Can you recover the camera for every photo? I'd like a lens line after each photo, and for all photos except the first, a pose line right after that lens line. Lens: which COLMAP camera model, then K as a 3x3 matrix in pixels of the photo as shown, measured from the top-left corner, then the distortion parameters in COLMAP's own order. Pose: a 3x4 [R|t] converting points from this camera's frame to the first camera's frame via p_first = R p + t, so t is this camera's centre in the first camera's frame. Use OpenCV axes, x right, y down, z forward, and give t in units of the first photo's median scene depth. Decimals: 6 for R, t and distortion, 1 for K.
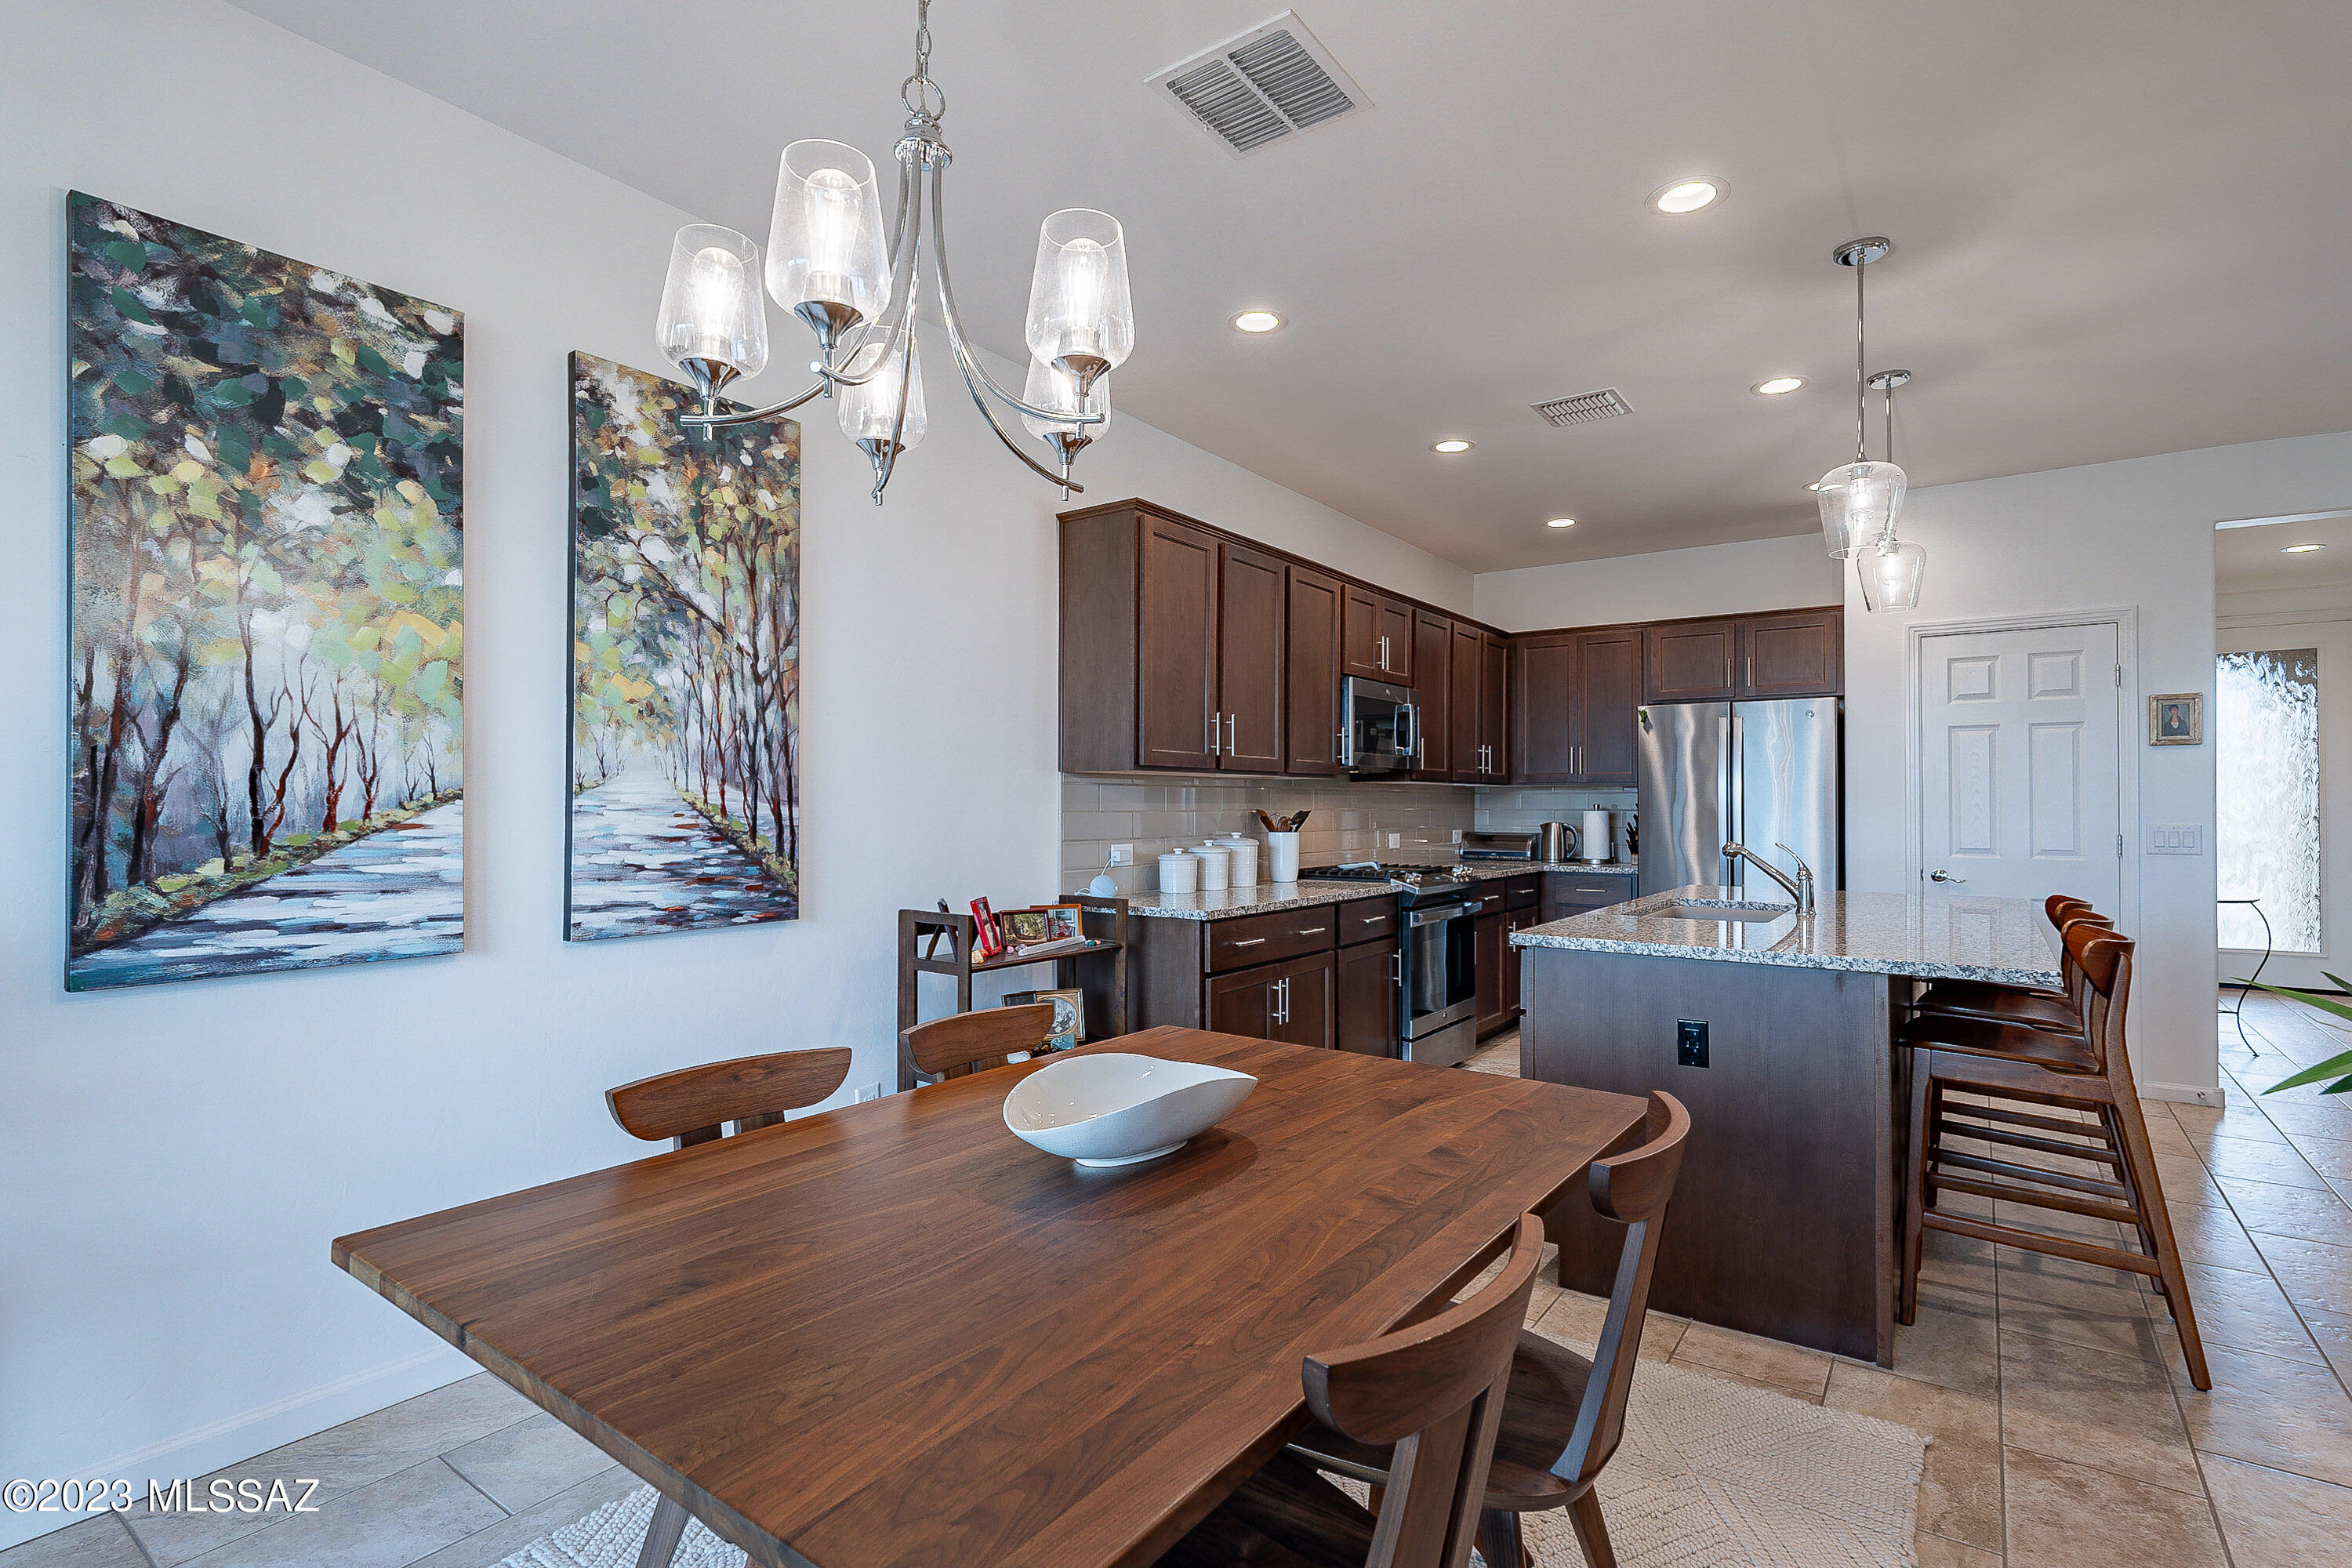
lens RADIAL K [[1118.2, 0, 1170.5], [0, 1118.2, 790.5], [0, 0, 1]] dist [-0.001579, -0.000061]
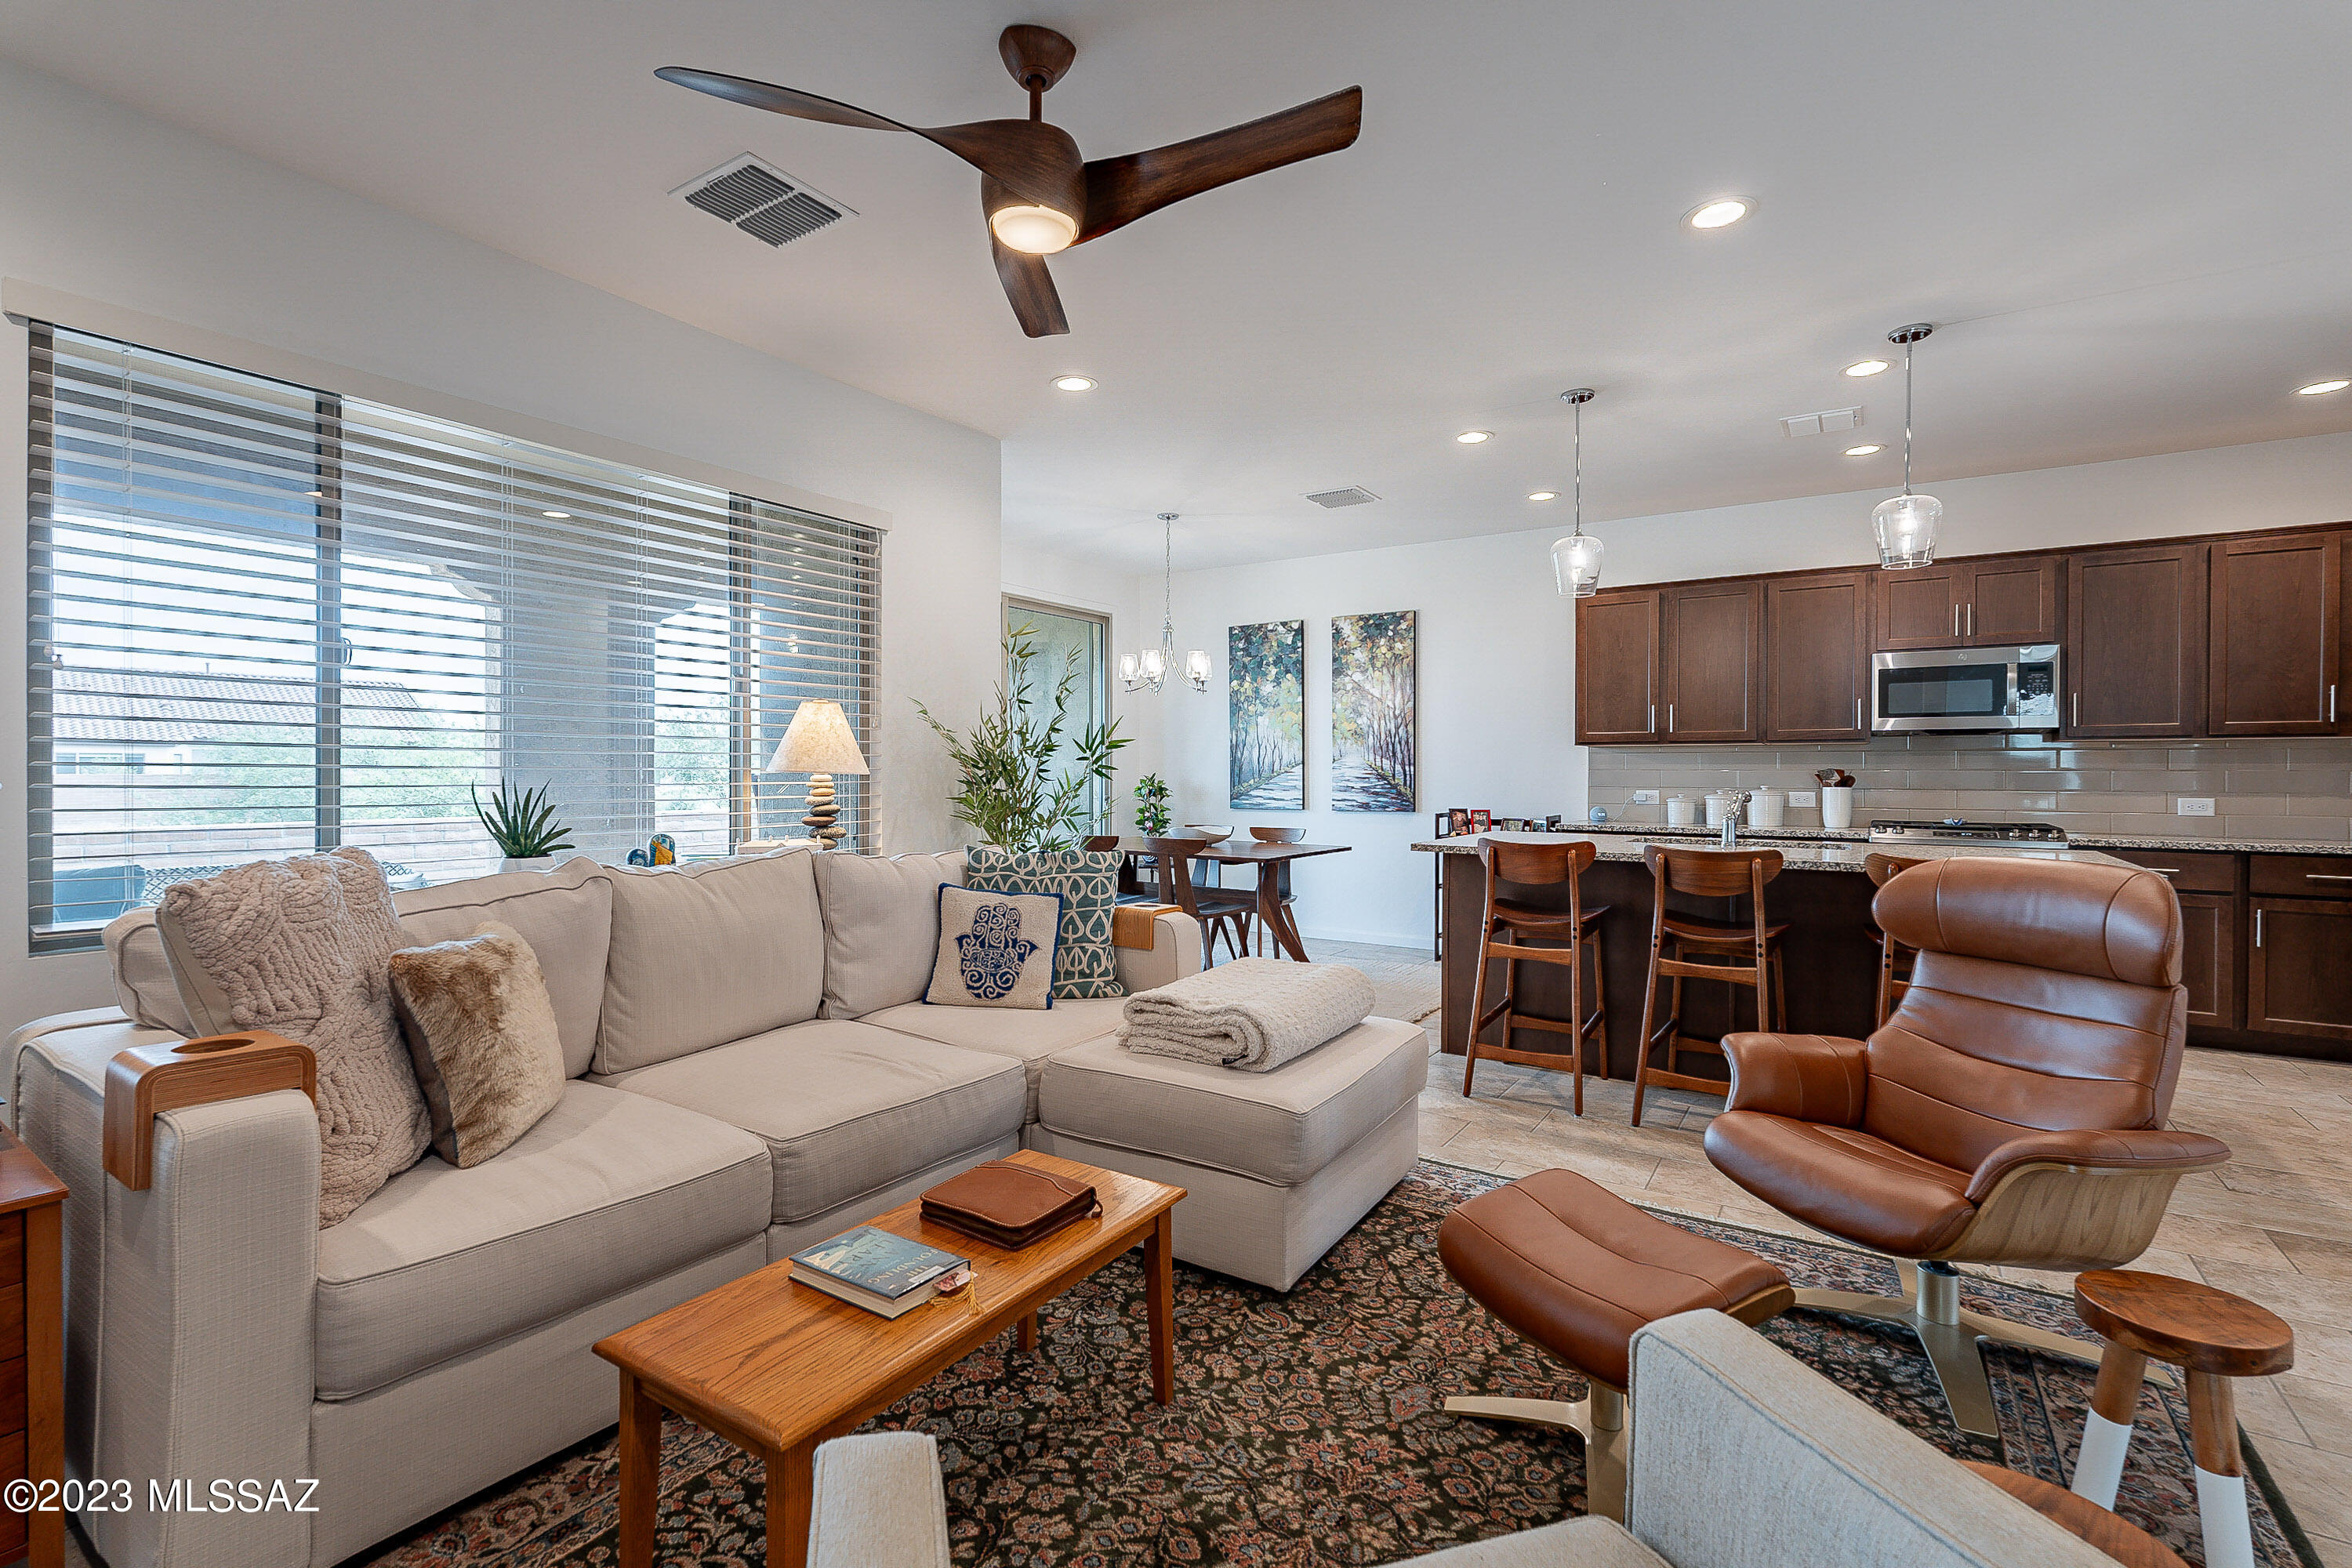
lens RADIAL K [[1055.6, 0, 1180.8], [0, 1055.6, 777.4], [0, 0, 1]] dist [-0.001015, -0.000269]
pose [[0.047090, 0.002928, -0.998886, 2.035357], [0.009305, 0.999951, 0.003369, 0.026319], [0.998847, -0.009453, 0.047061, 0.388902]]
